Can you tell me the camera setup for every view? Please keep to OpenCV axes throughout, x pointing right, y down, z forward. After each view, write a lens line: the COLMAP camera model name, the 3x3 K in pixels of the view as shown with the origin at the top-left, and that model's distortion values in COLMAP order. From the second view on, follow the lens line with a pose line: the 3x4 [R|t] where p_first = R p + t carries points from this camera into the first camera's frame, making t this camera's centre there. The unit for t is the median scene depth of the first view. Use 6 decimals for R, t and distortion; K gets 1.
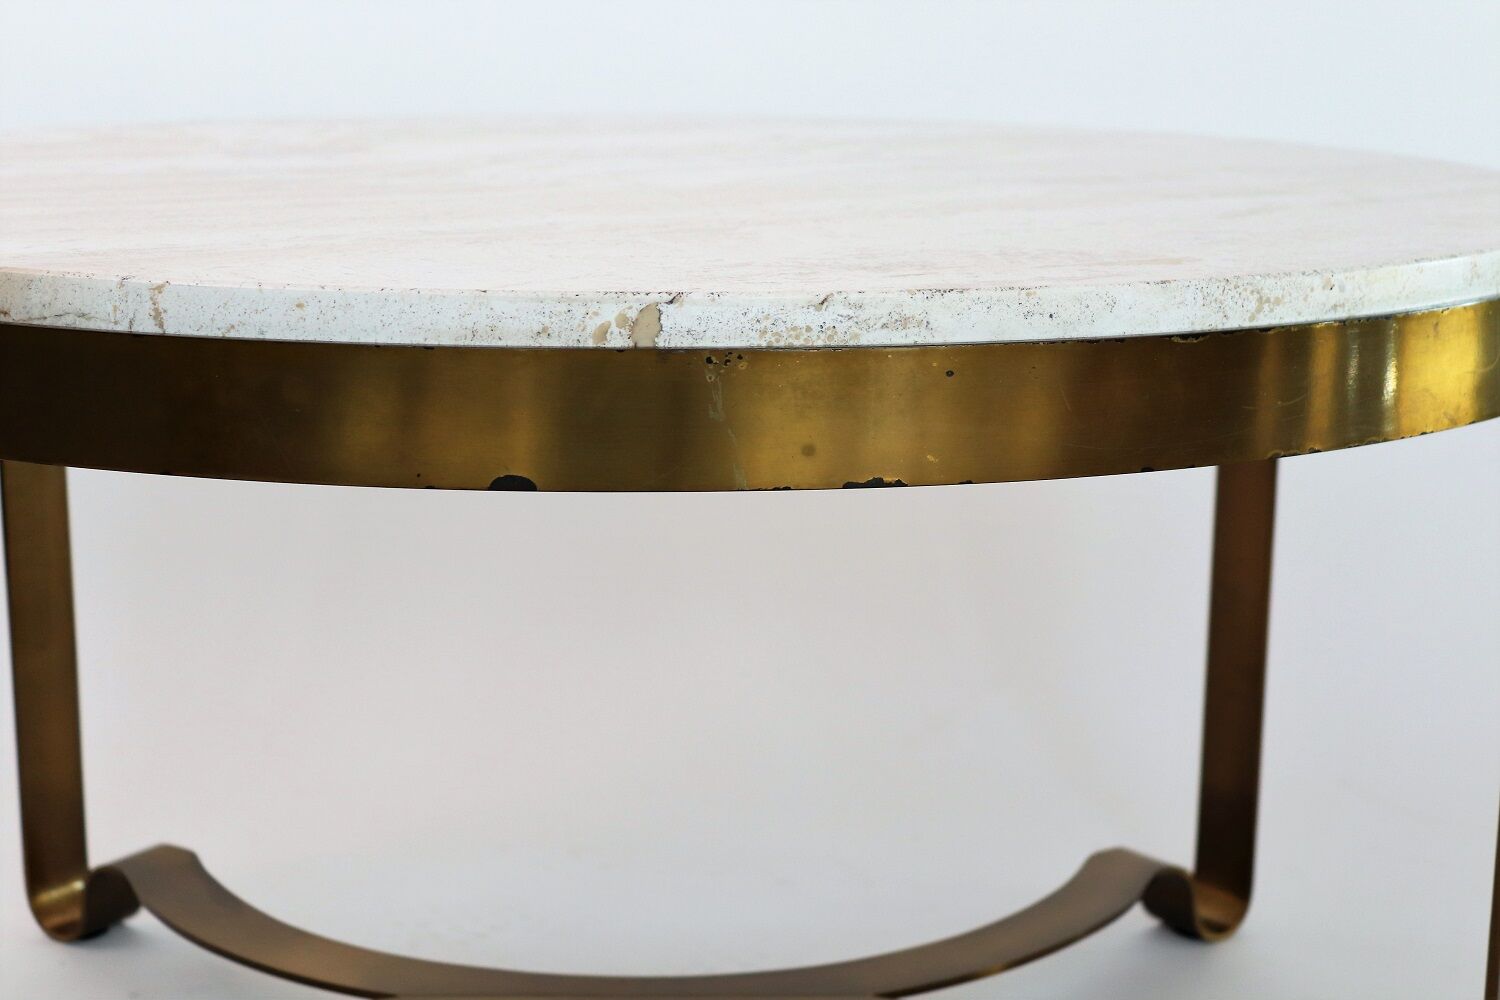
lens RADIAL K [[2521.6, 0, 750.0], [0, 2521.6, 500.0], [0, 0, 1]] dist [-0.003013, 0.064024]
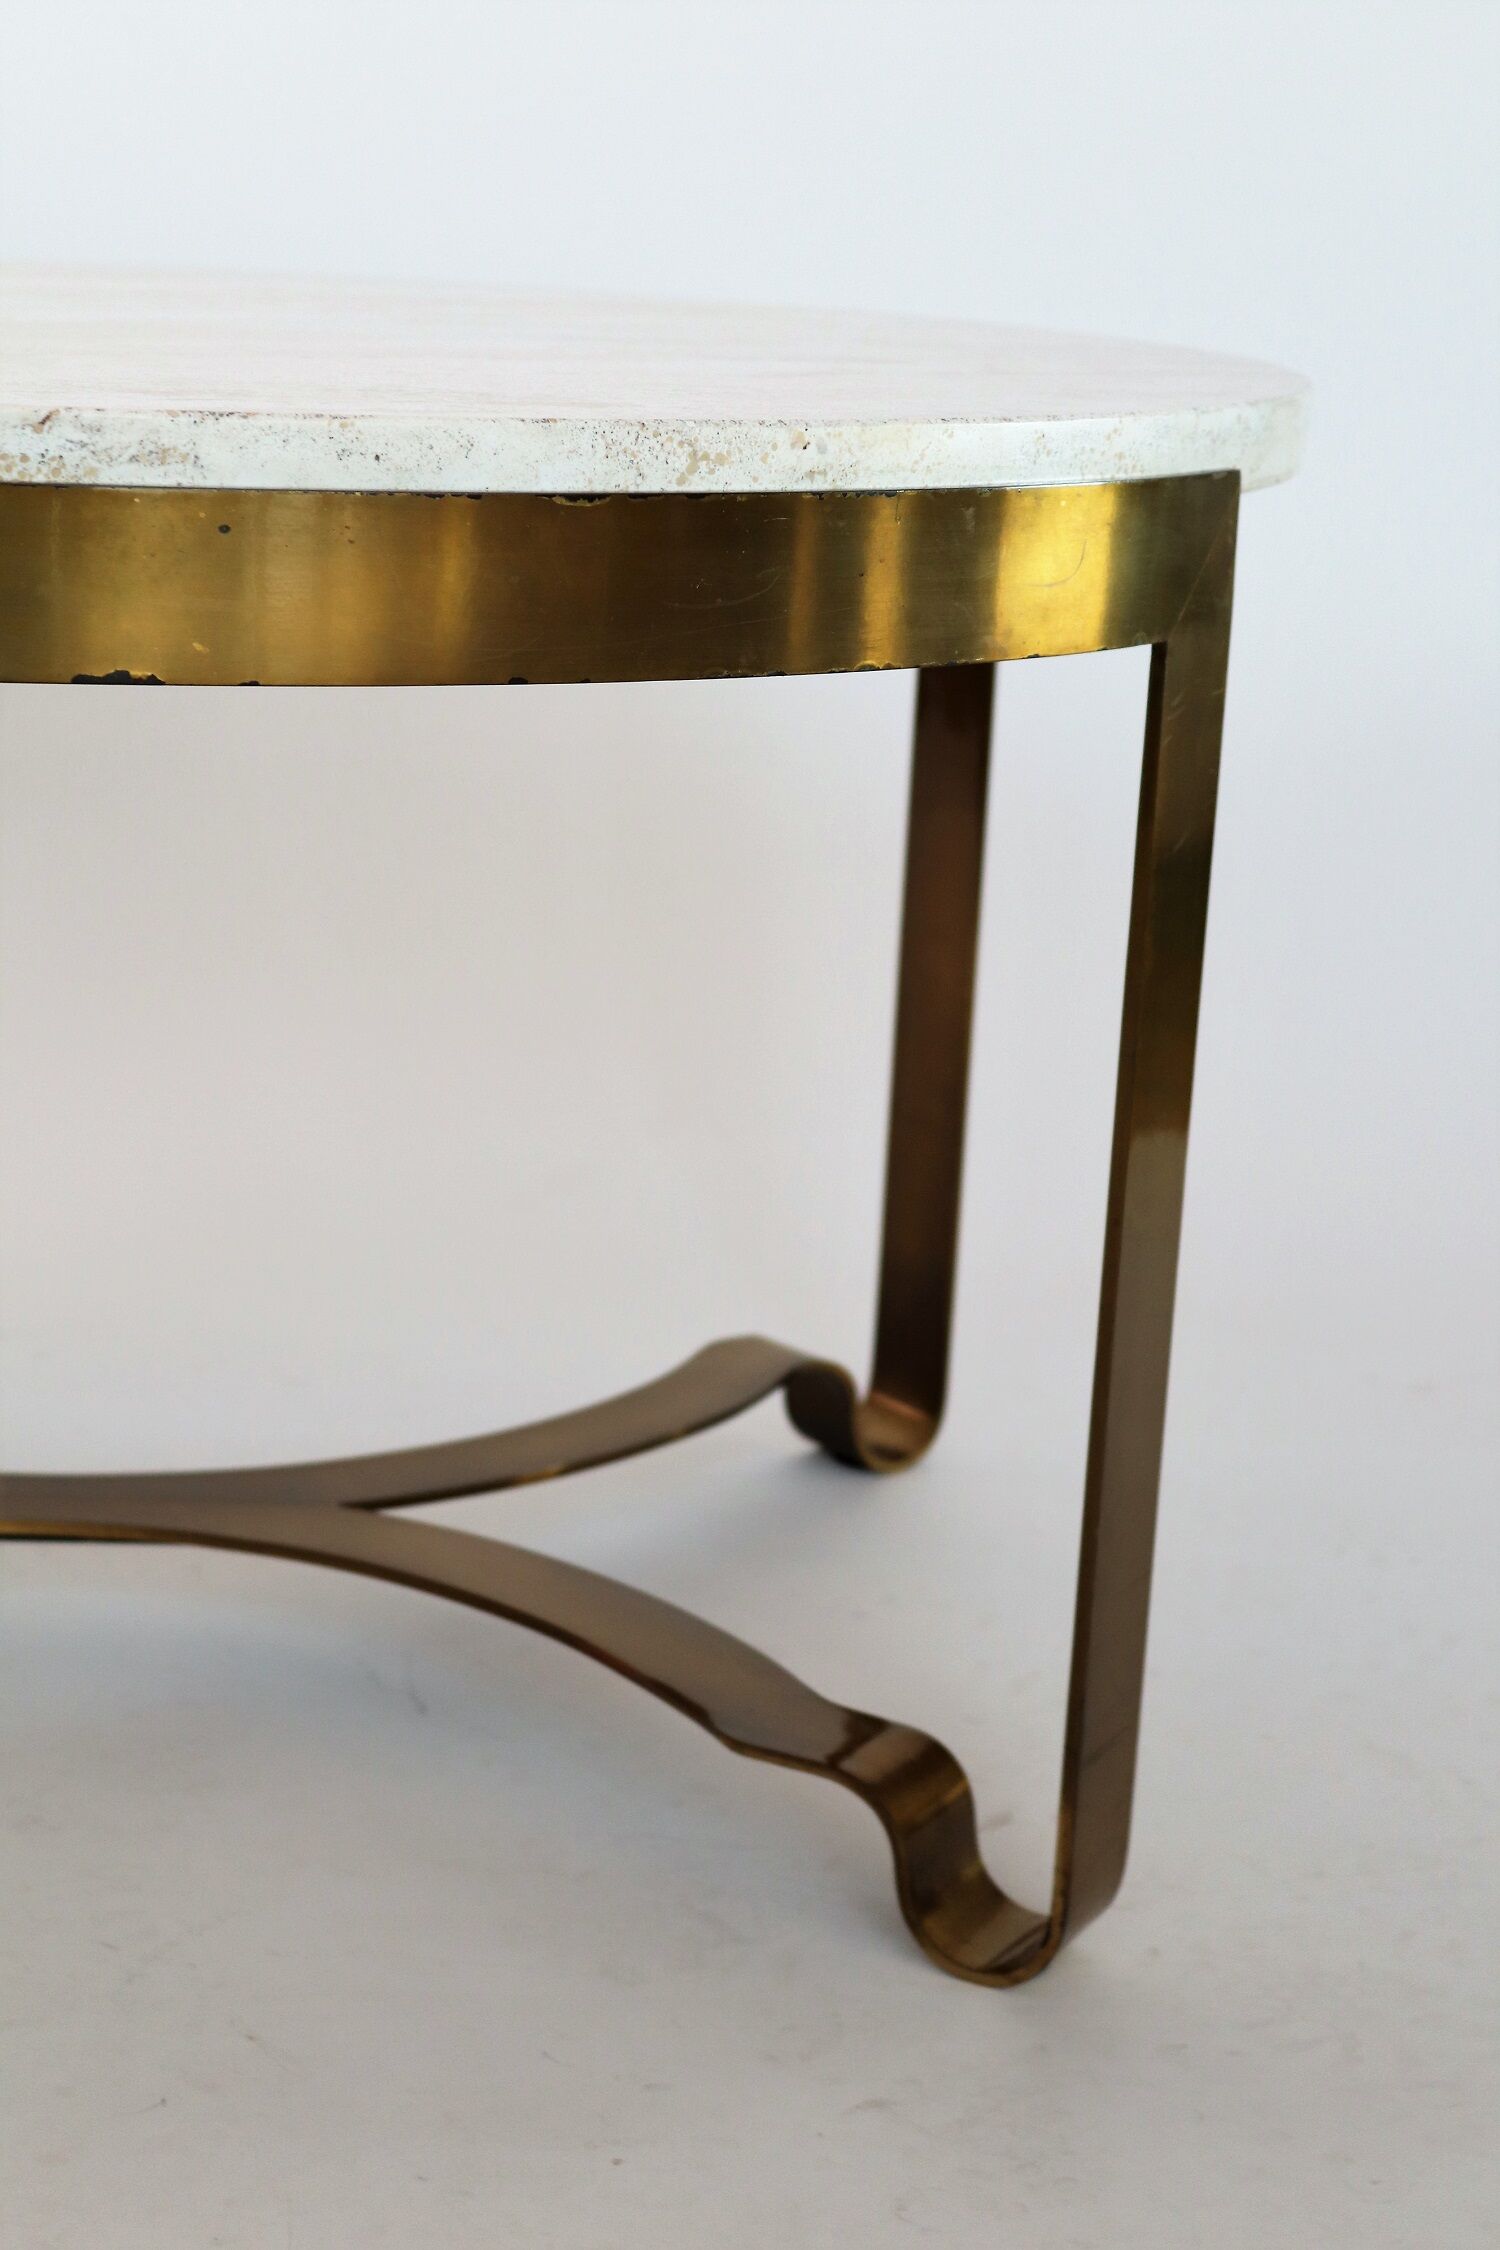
lens RADIAL K [[3782.5, 0, 750.0], [0, 3782.5, 1125.0], [0, 0, 1]] dist [-0.003013, 0.064024]
pose [[0.999013, 0.028733, 0.033870, 0.195689], [-0.029885, 0.998974, 0.034014, 0.078333], [-0.032858, -0.034992, 0.998847, -0.093643]]
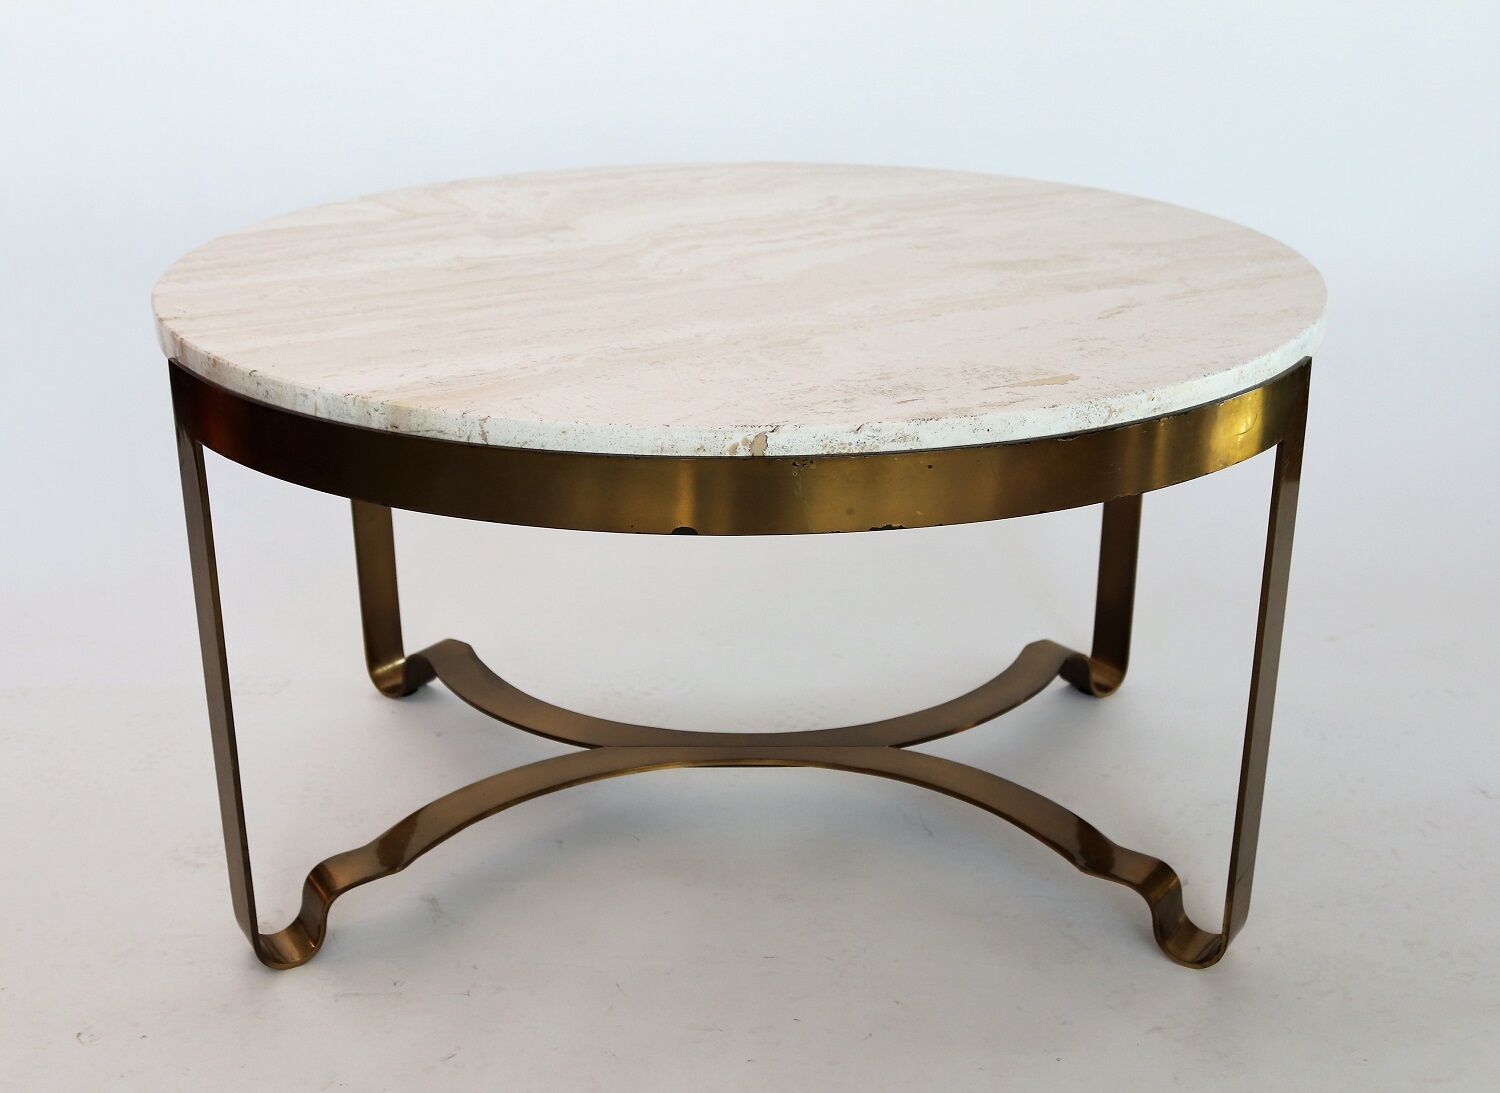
lens RADIAL K [[1881.9, 0, 750.0], [0, 1881.9, 546.5], [0, 0, 1]] dist [-0.079225, 0.027684]
pose [[0.999528, -0.001409, -0.030702, -0.006562], [0.006278, 0.987244, 0.159089, -0.203194], [0.030087, -0.159206, 0.986787, -0.311872]]
